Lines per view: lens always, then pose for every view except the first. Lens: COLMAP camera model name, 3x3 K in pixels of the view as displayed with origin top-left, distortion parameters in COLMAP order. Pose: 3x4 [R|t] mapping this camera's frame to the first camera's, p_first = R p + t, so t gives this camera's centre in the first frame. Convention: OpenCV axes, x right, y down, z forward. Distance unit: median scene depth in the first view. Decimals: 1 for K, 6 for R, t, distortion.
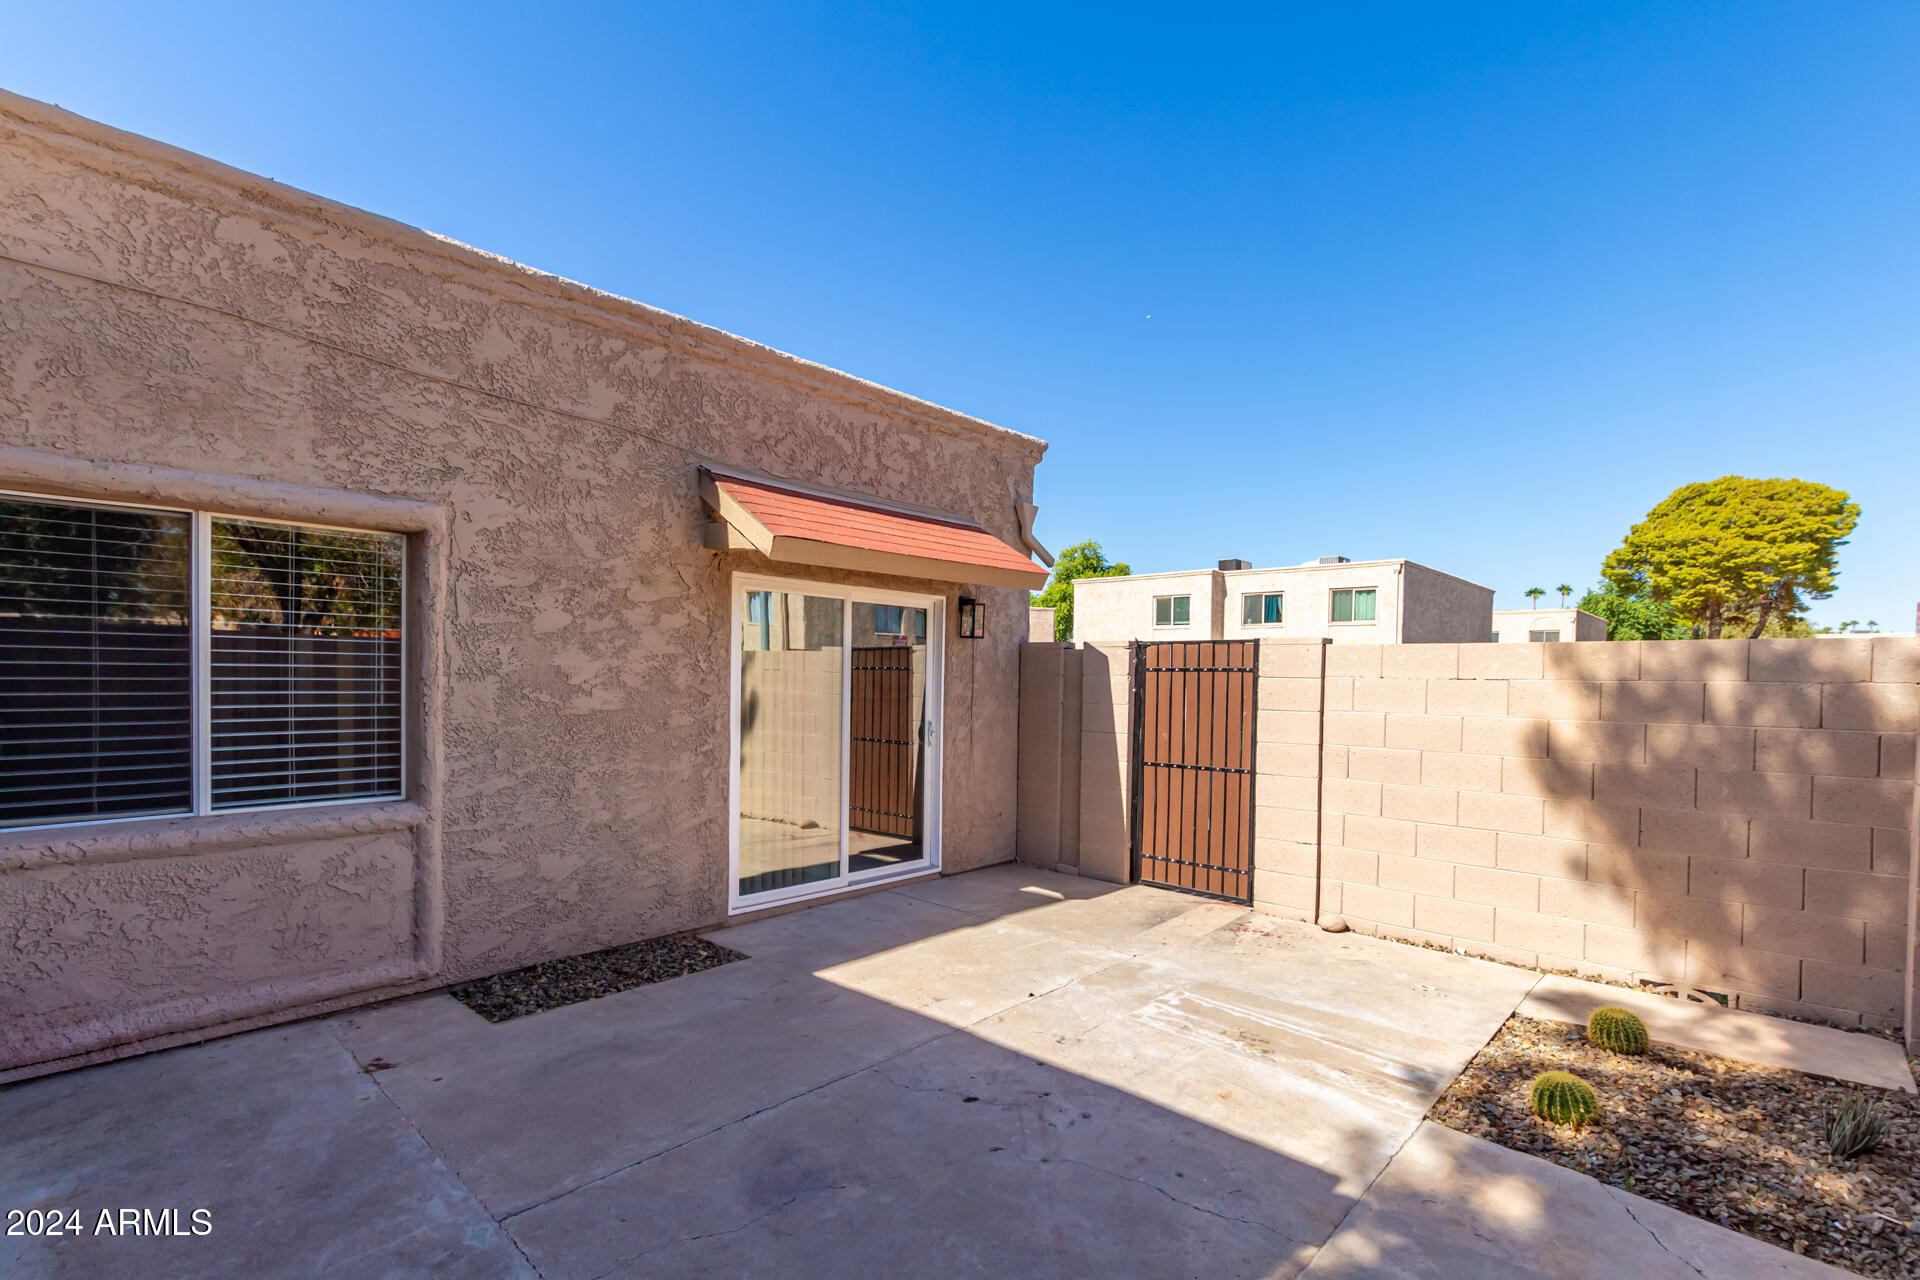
lens RADIAL K [[887.9, 0, 967.4], [0, 887.9, 693.7], [0, 0, 1]] dist [0.000769, -0.000517]
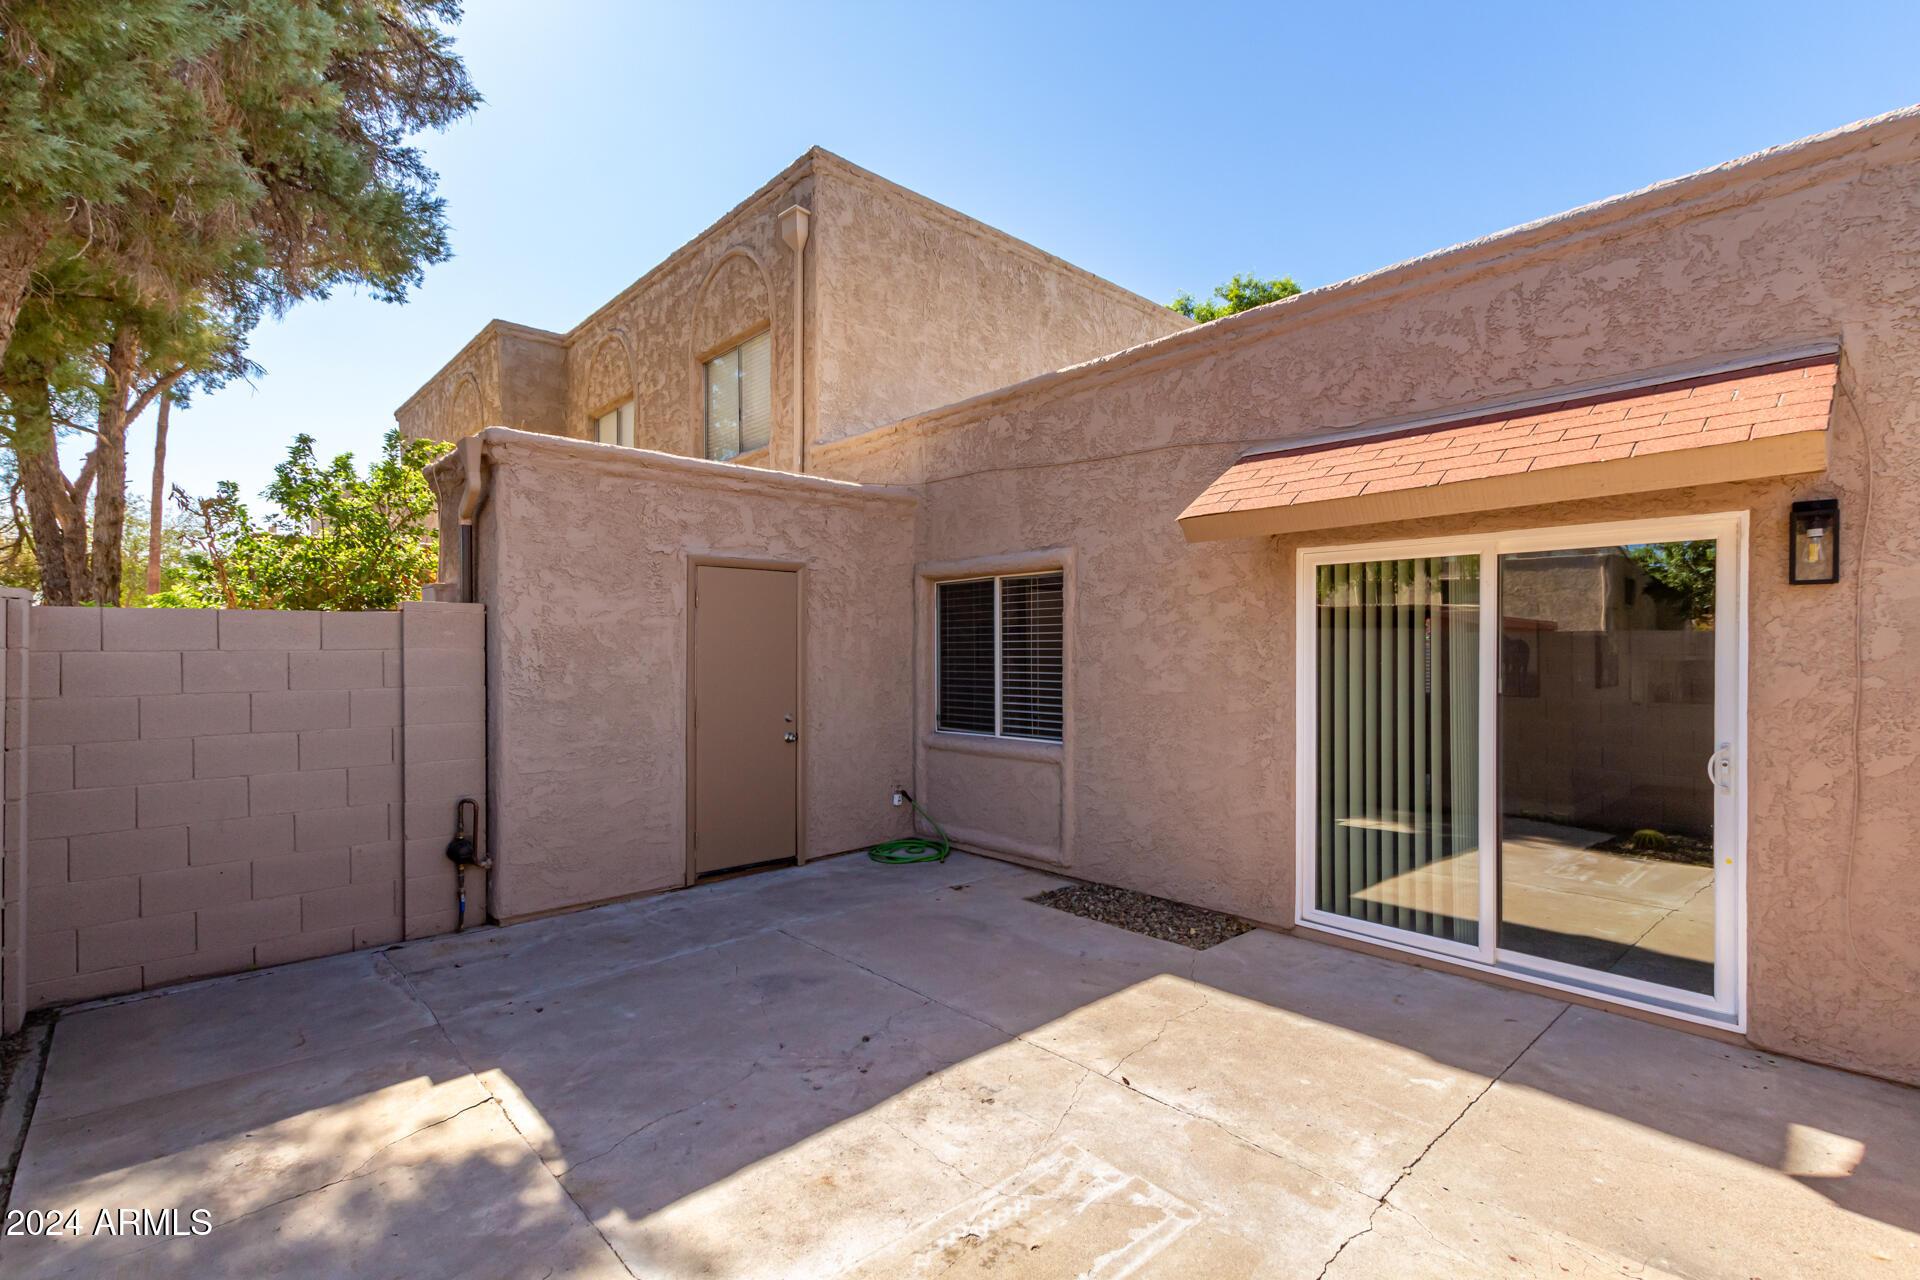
lens RADIAL K [[887.9, 0, 961.0], [0, 887.9, 645.6], [0, 0, 1]] dist [0.000769, -0.000517]
pose [[-0.094441, -0.018926, -0.995351, 0.786171], [-0.016477, 0.999712, -0.017446, -0.017699], [0.995394, 0.014752, -0.094726, 0.852025]]
